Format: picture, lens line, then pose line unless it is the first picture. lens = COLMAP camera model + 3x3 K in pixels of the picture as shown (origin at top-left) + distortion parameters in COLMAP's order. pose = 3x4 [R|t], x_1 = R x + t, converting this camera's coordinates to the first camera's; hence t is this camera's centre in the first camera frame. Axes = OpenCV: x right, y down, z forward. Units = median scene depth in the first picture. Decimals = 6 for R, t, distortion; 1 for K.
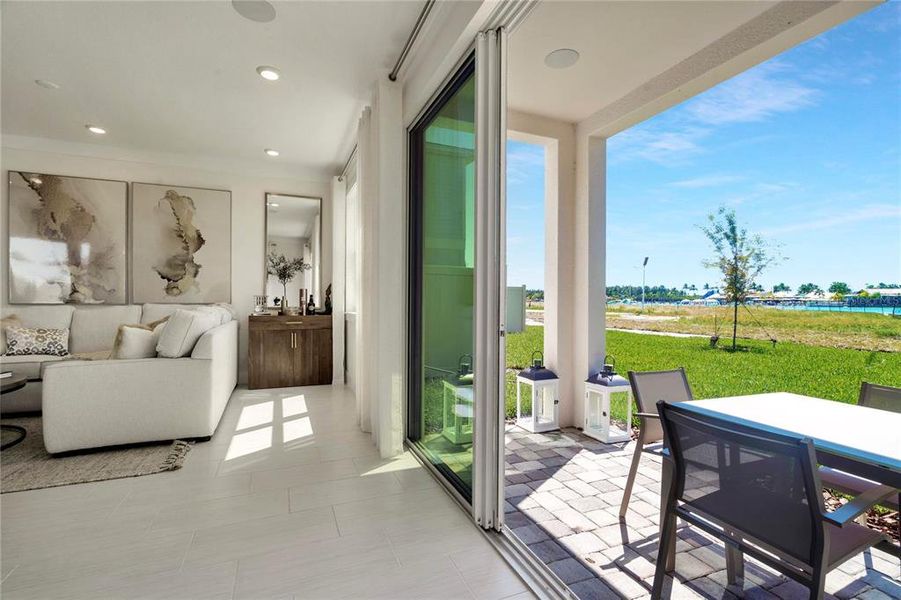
lens RADIAL K [[410.5, 0, 454.5], [0, 410.5, 300.9], [0, 0, 1]] dist [0.003520, 0.000548]
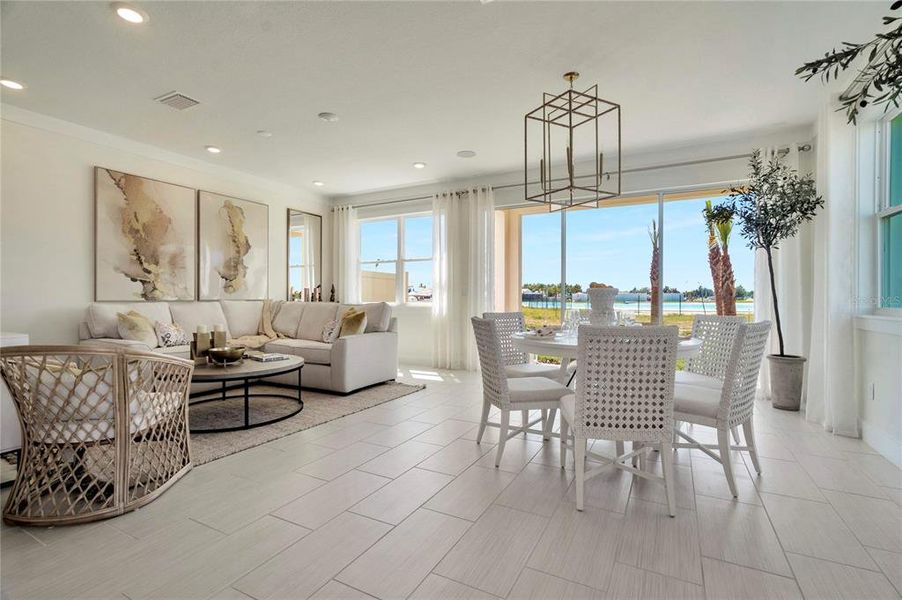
lens RADIAL K [[411.0, 0, 451.5], [0, 411.0, 294.6], [0, 0, 1]] dist [0.003520, 0.000548]
pose [[0.779684, 0.001002, 0.626173, -0.937601], [0.004126, 0.999969, -0.006738, 0.001852], [-0.626160, 0.007837, 0.779655, -0.279201]]
